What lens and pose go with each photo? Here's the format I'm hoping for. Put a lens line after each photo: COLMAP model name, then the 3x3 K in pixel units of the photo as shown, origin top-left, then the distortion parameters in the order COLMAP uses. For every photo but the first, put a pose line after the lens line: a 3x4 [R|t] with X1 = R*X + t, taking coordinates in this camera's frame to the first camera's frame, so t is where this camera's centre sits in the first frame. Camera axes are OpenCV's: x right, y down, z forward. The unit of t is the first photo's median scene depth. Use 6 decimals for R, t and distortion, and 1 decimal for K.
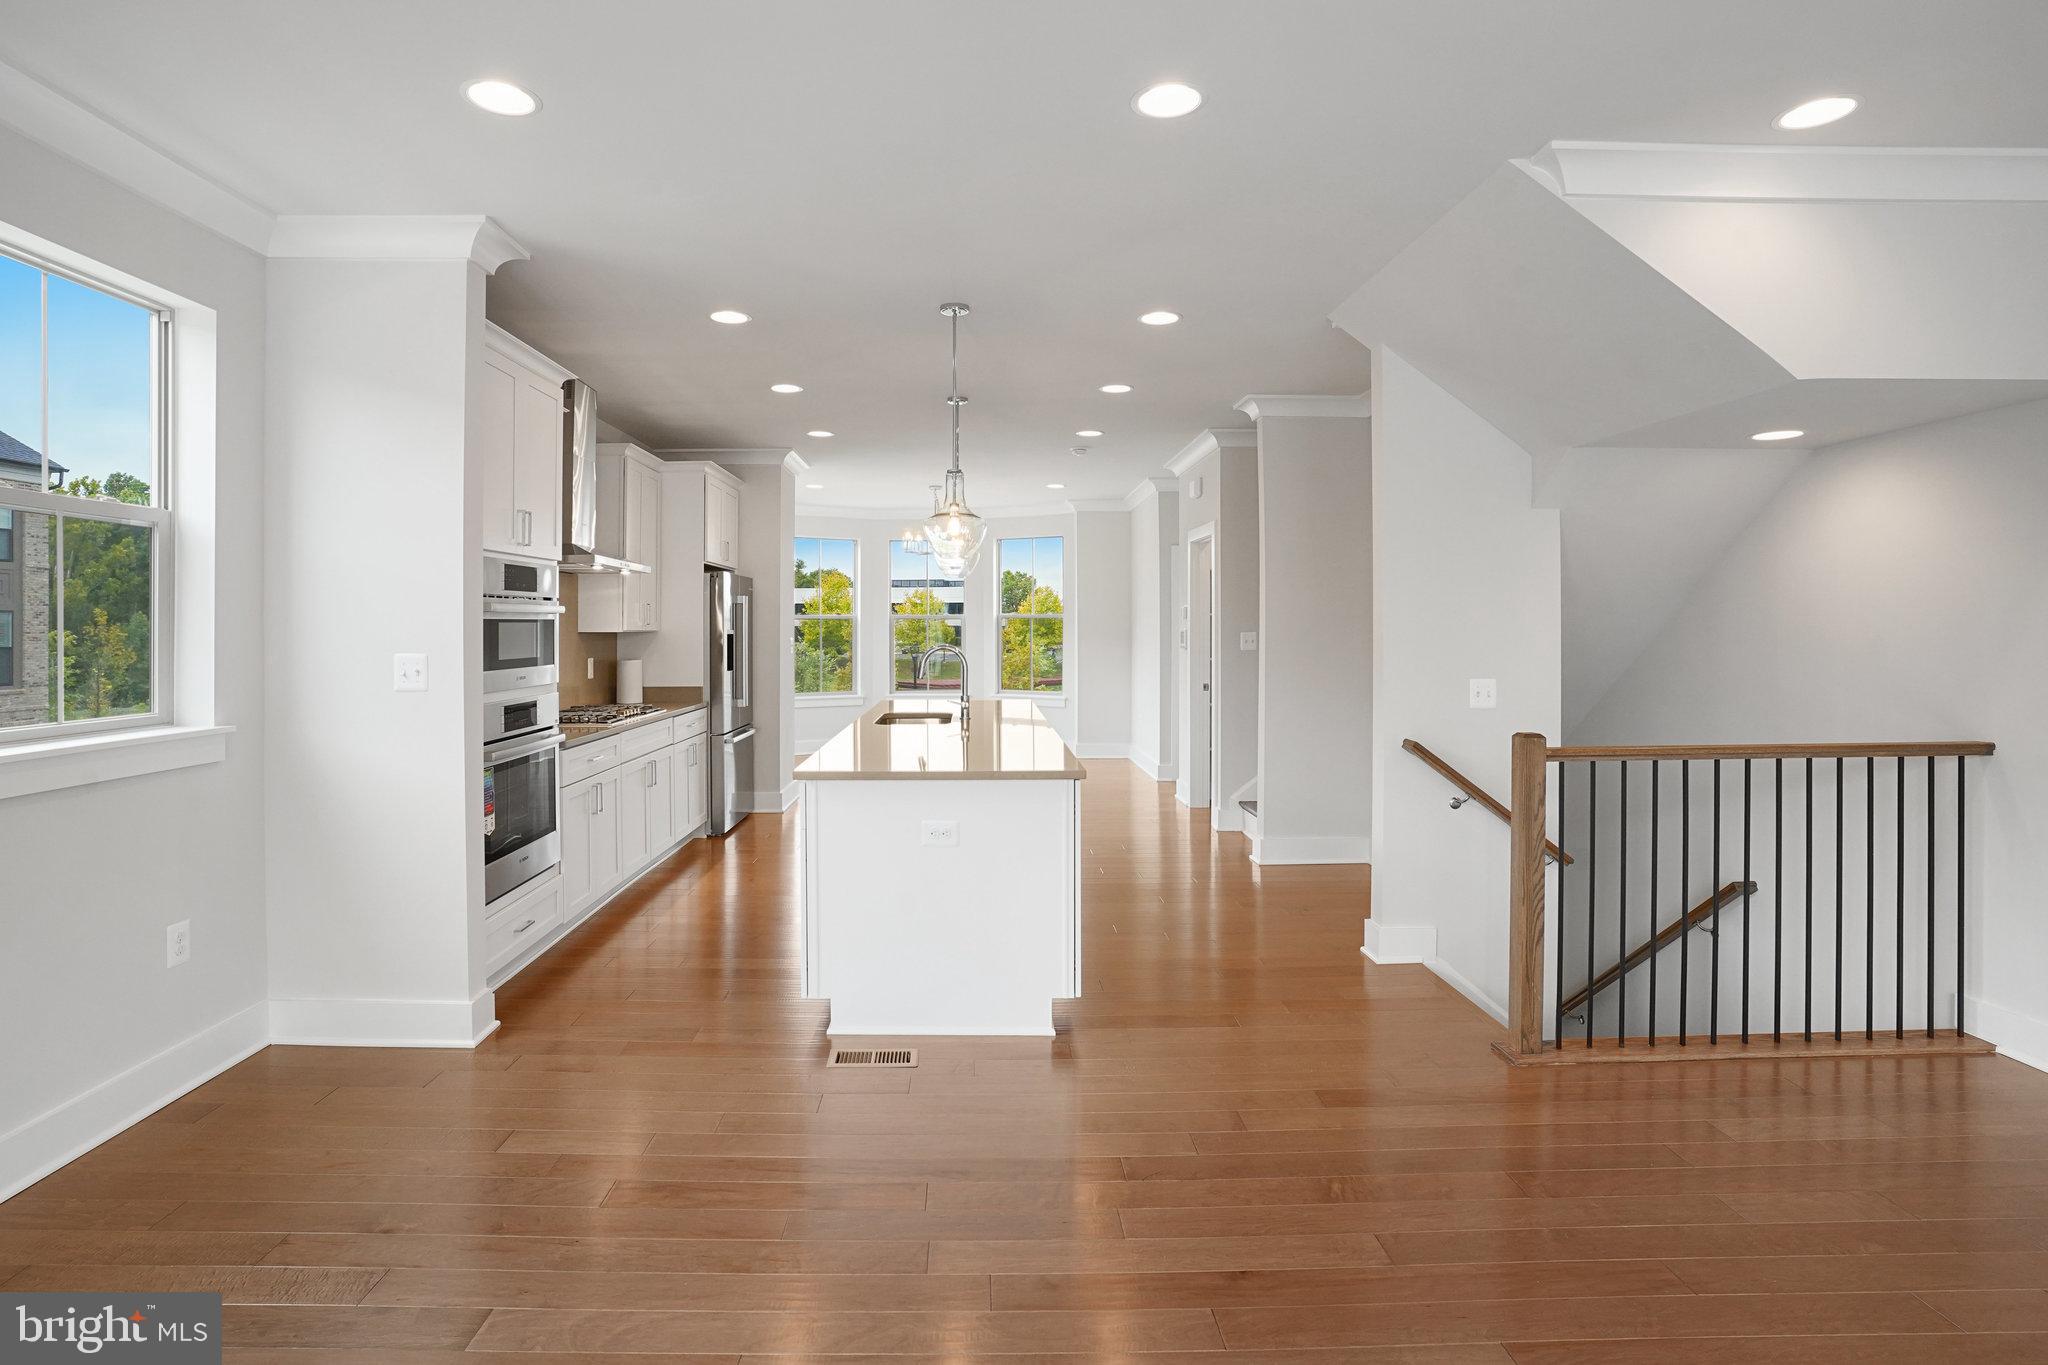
lens RADIAL K [[1101.2, 0, 1025.8], [0, 1101.2, 640.4], [0, 0, 1]] dist [0.024606, -0.000329]
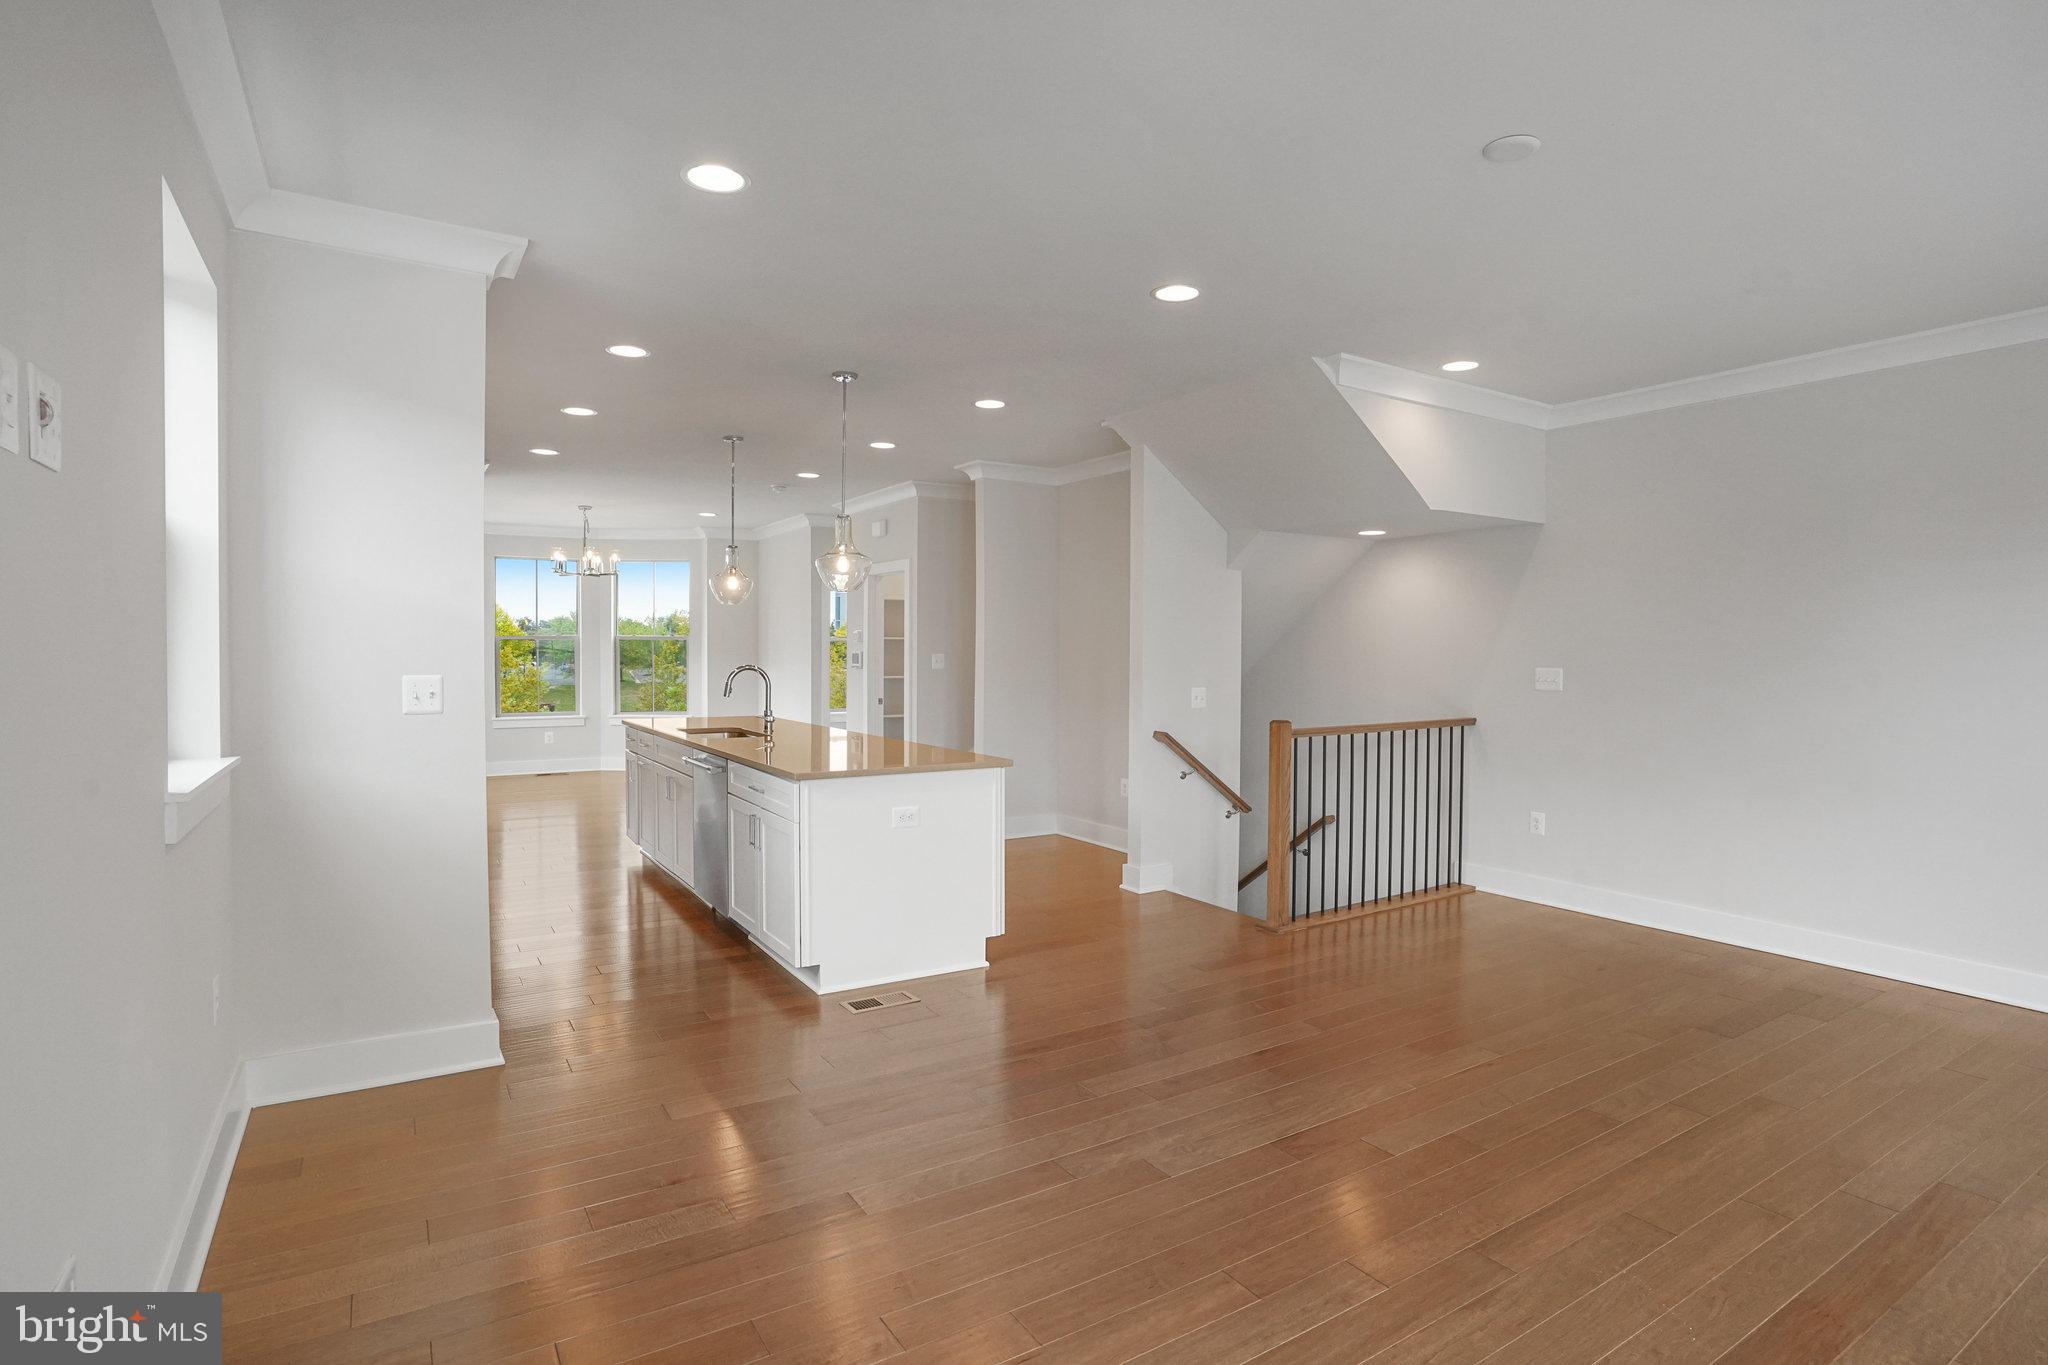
lens RADIAL K [[1025.1, 0, 1021.1], [0, 1025.1, 672.7], [0, 0, 1]] dist [-0.030222, 0.017090]
pose [[0.875673, -0.007132, 0.482851, -0.482330], [-0.001667, 0.999840, 0.017791, -0.007130], [-0.482901, -0.016384, 0.875522, -0.058622]]
